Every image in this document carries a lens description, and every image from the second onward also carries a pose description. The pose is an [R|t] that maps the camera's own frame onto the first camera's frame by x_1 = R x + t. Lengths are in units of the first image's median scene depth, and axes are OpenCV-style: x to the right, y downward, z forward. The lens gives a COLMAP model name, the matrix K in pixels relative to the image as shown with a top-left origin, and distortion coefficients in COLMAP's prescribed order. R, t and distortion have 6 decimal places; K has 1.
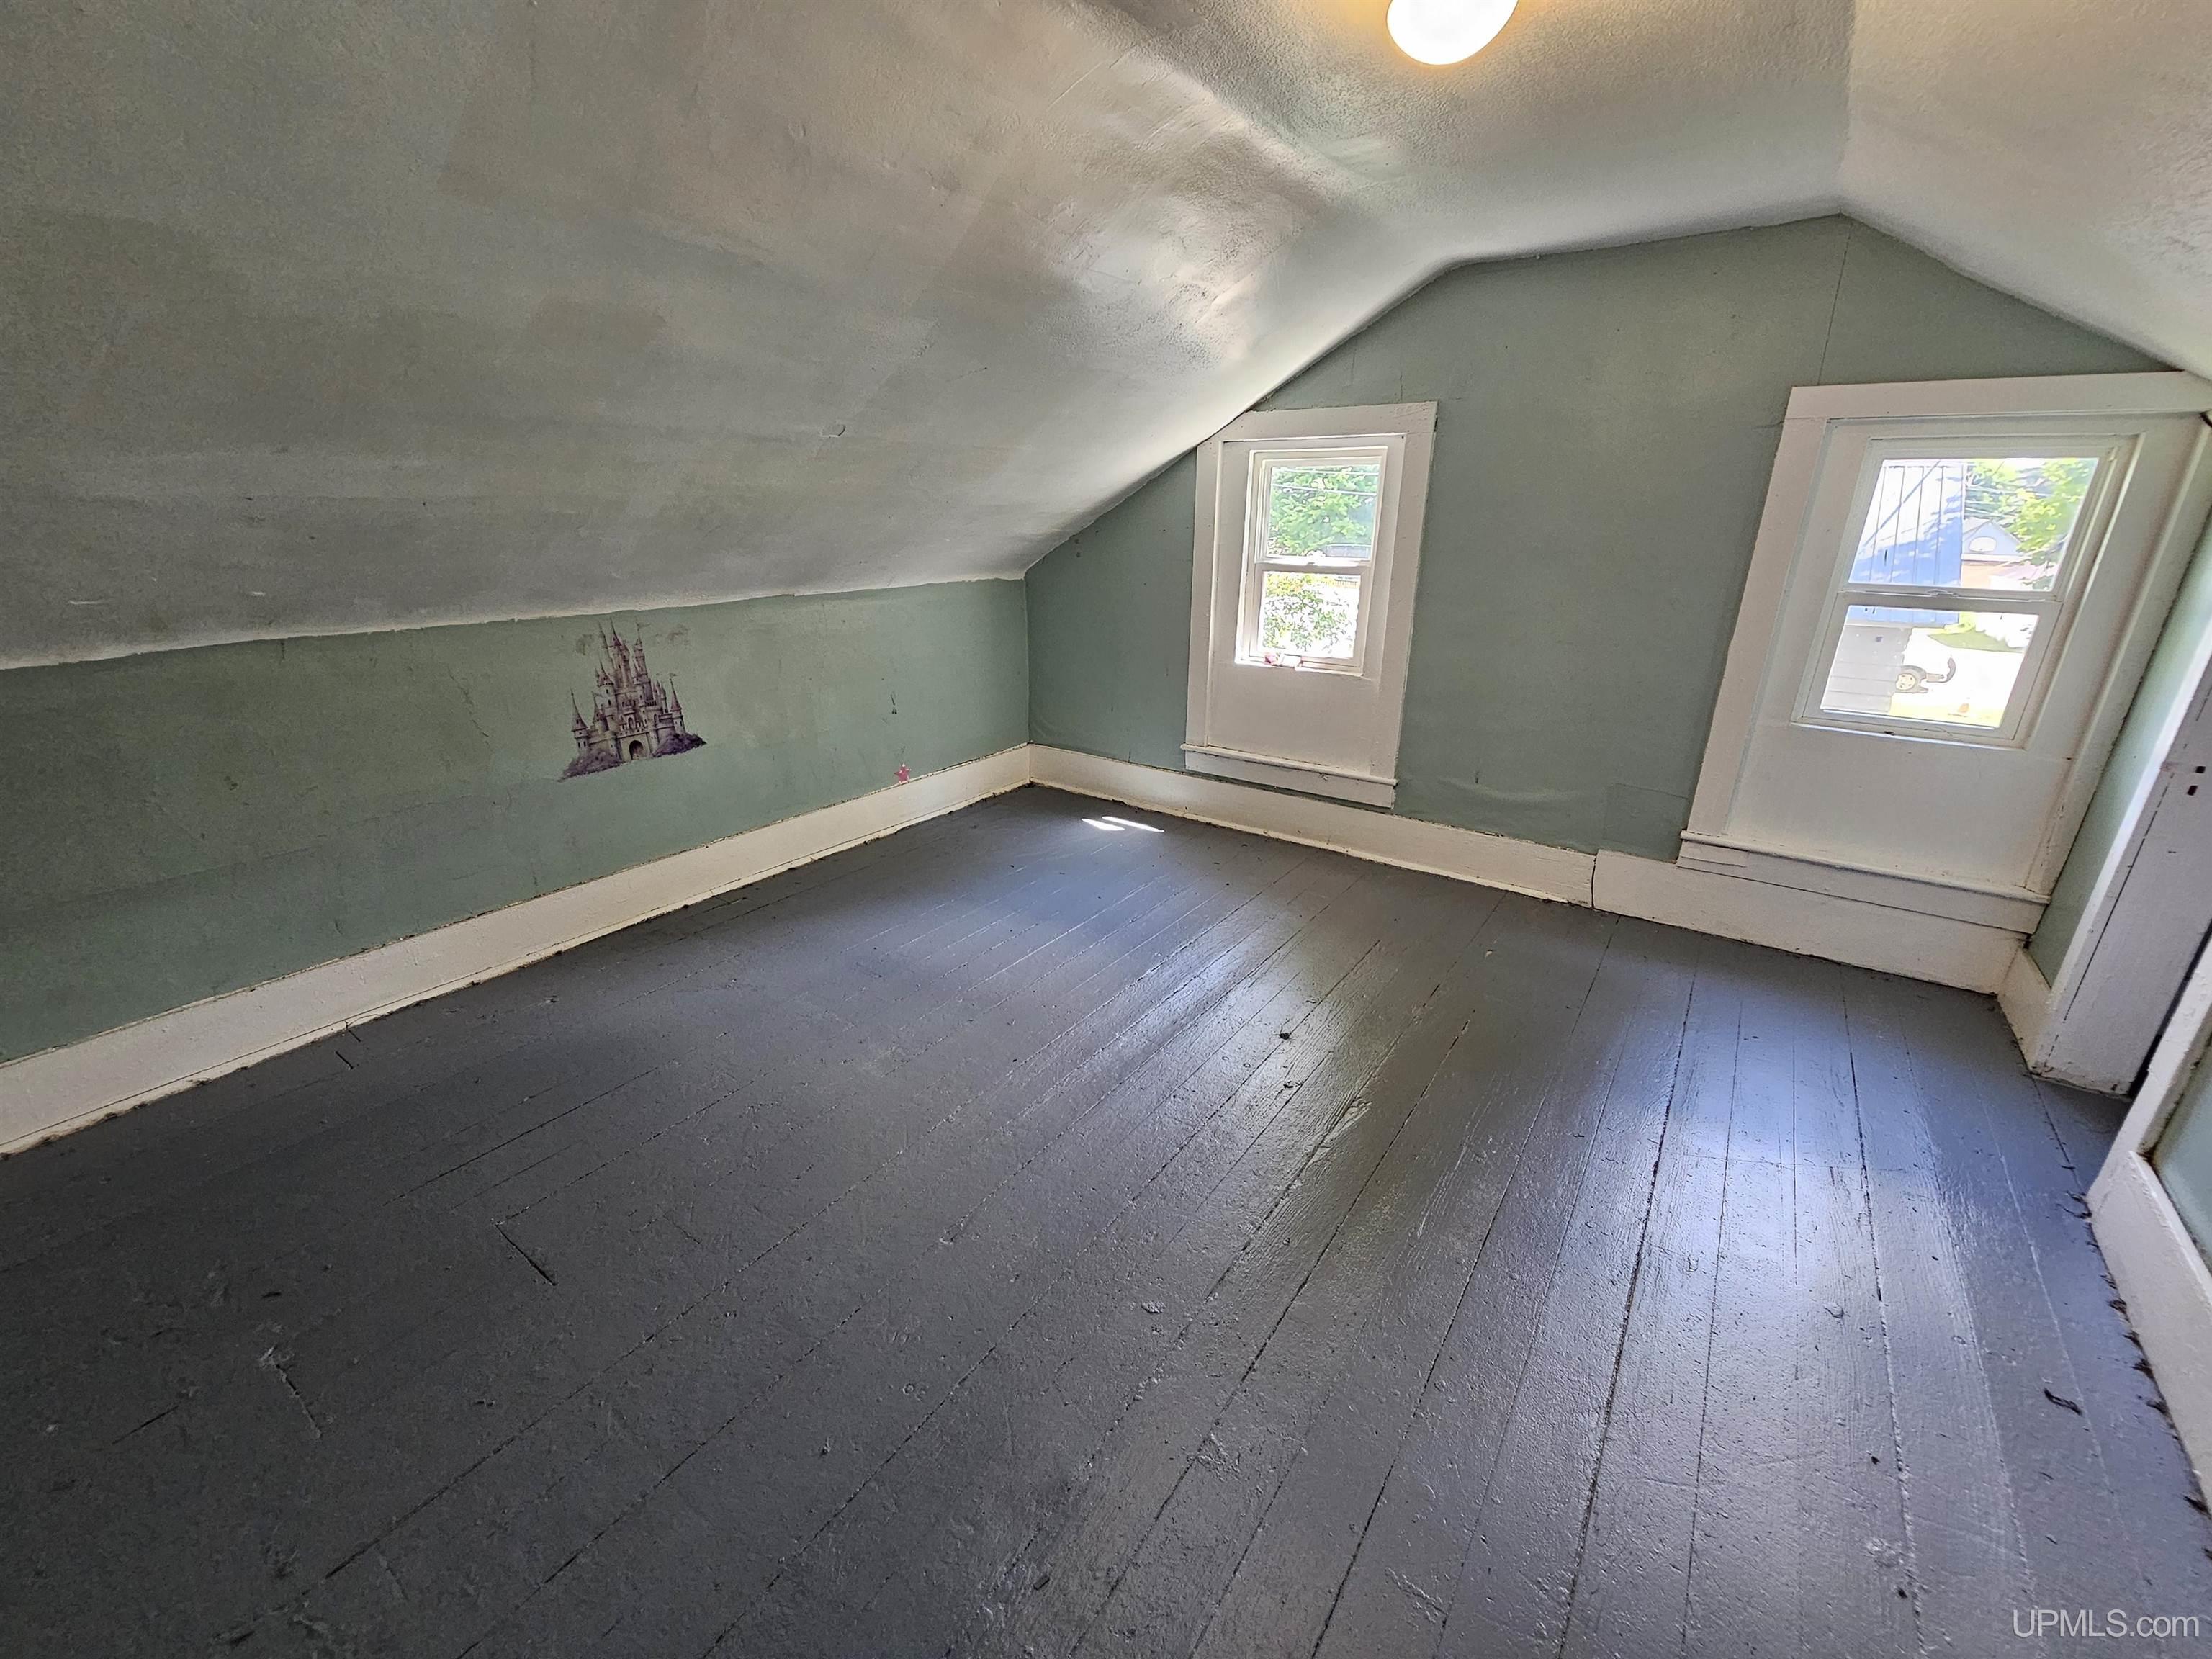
lens RADIAL K [[901.3, 0, 1098.5], [0, 901.3, 834.1], [0, 0, 1]] dist [-0.000856, -0.000496]
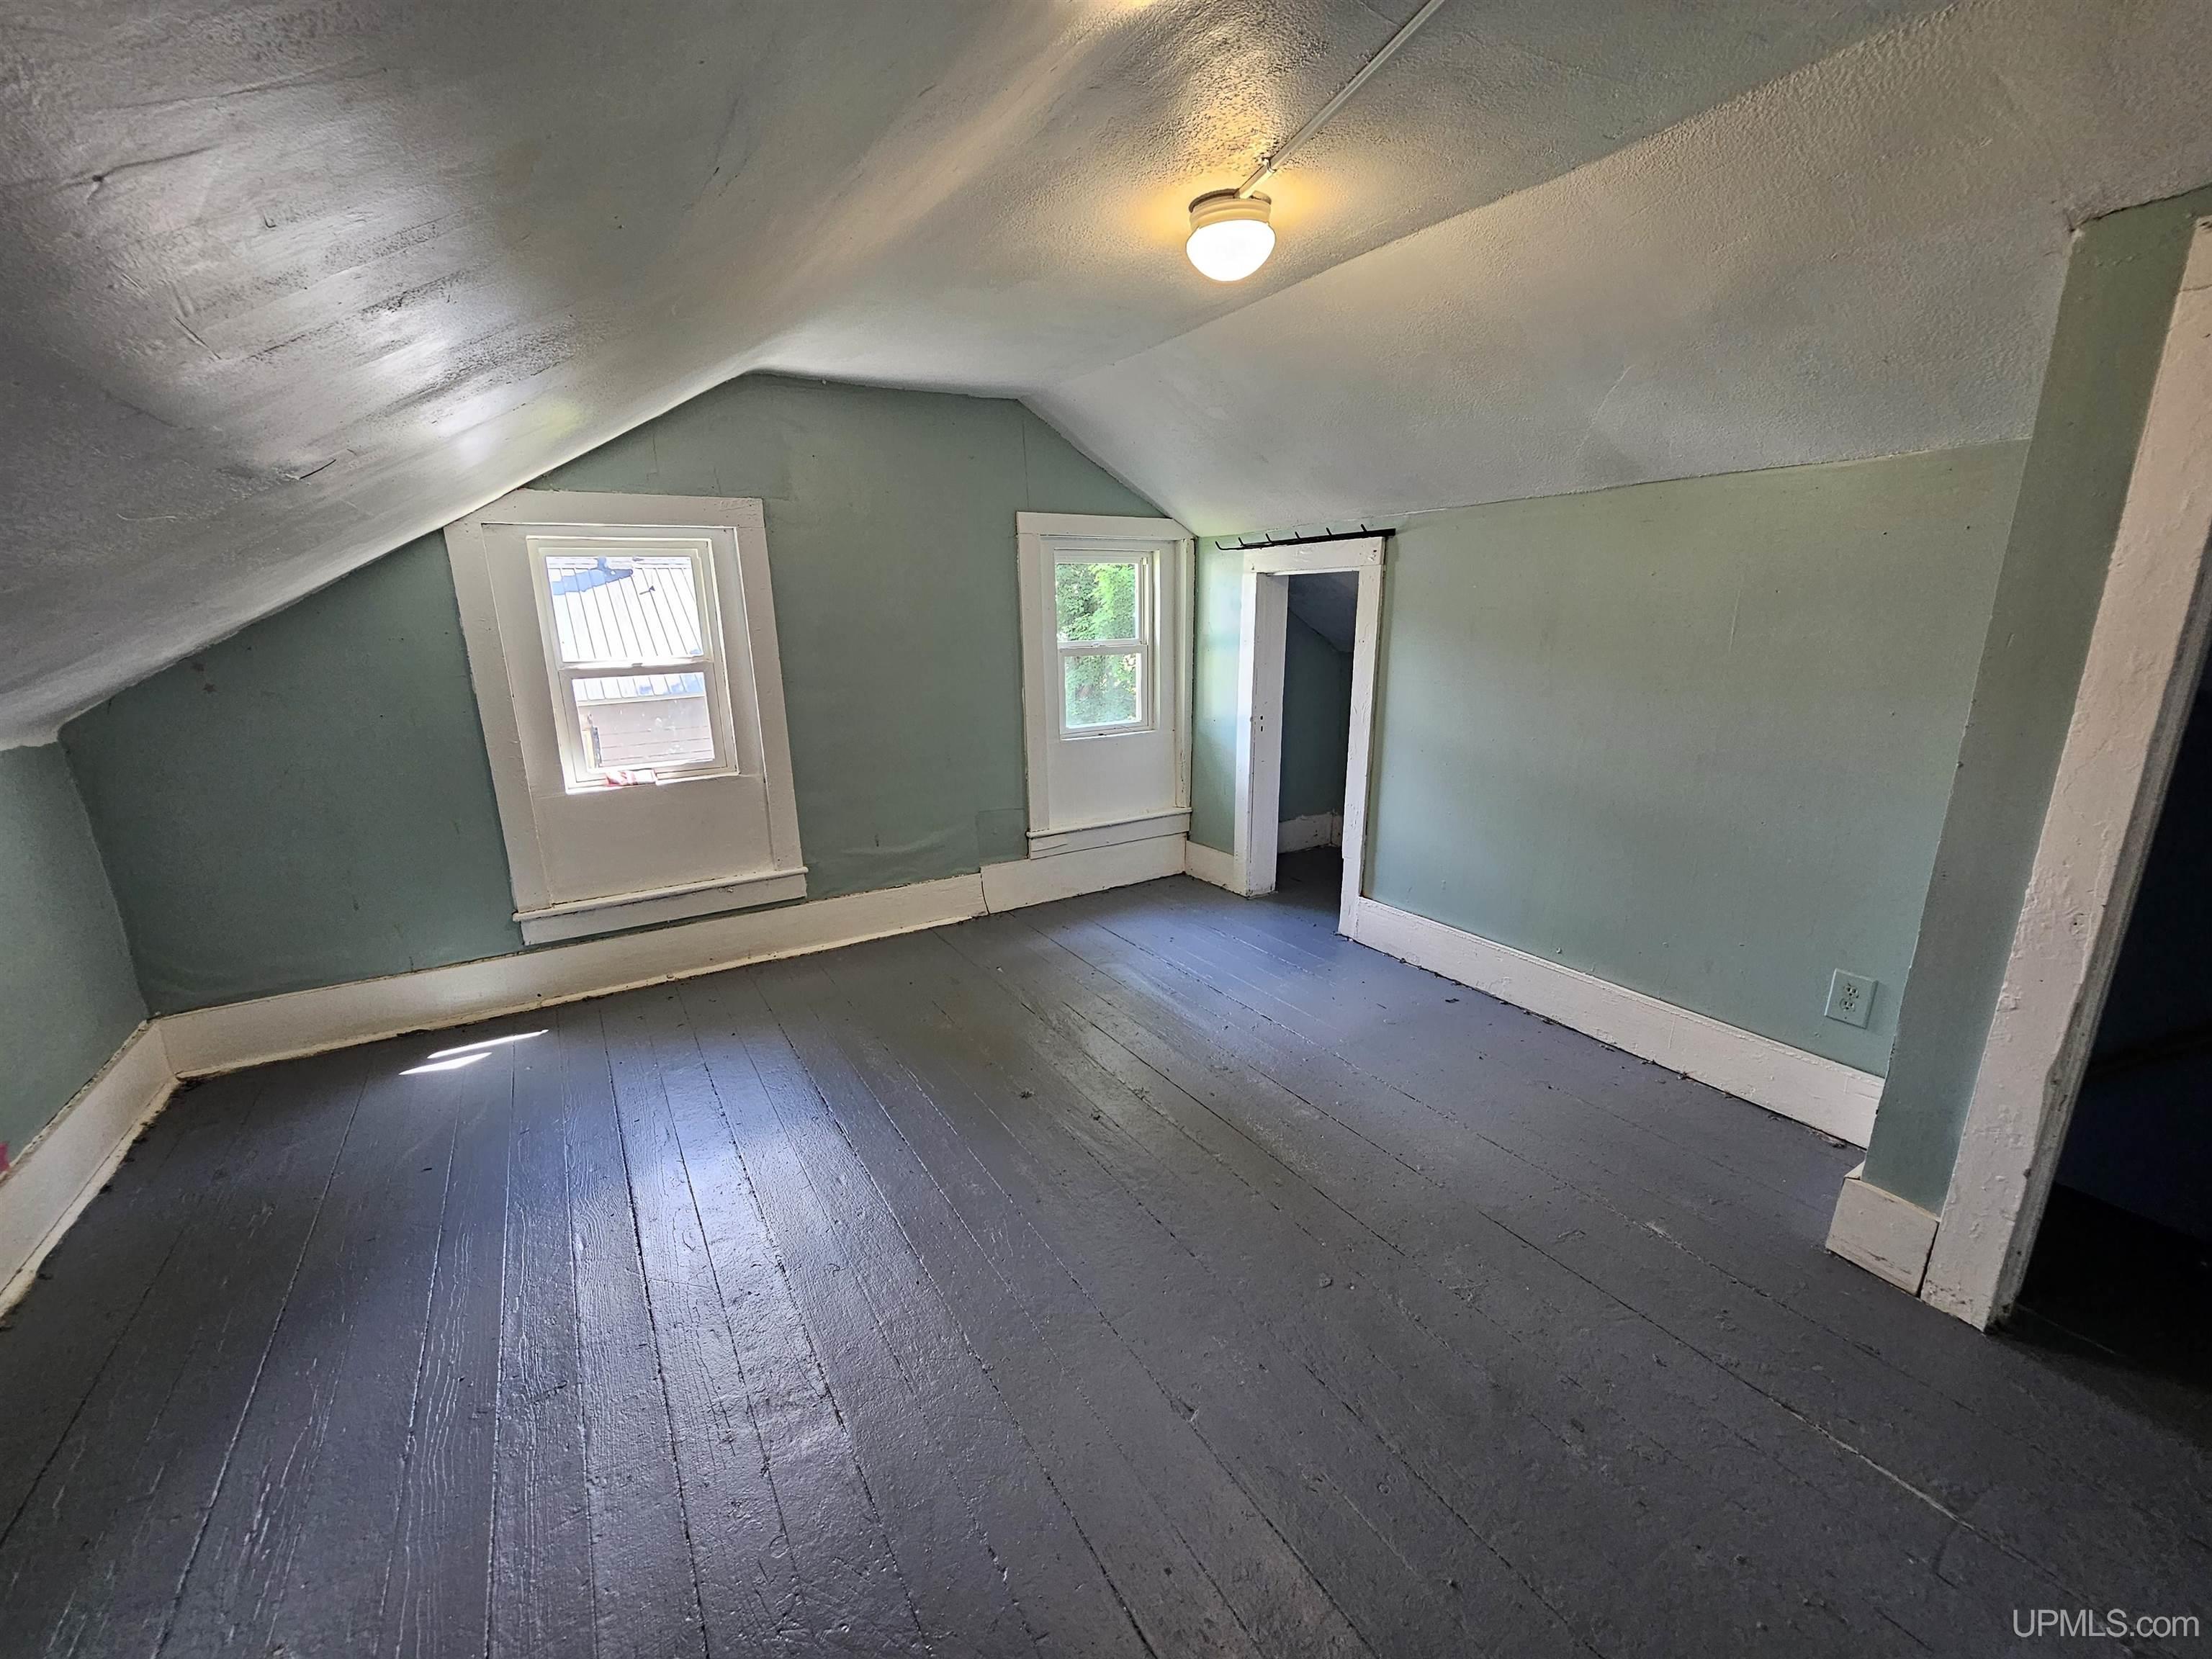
lens RADIAL K [[901.3, 0, 1098.5], [0, 901.3, 834.1], [0, 0, 1]] dist [-0.000856, -0.000496]
pose [[0.393853, -0.245682, 0.885731, -0.412141], [0.331602, 0.936704, 0.112369, -0.098836], [-0.857275, 0.249453, 0.450392, 0.270393]]
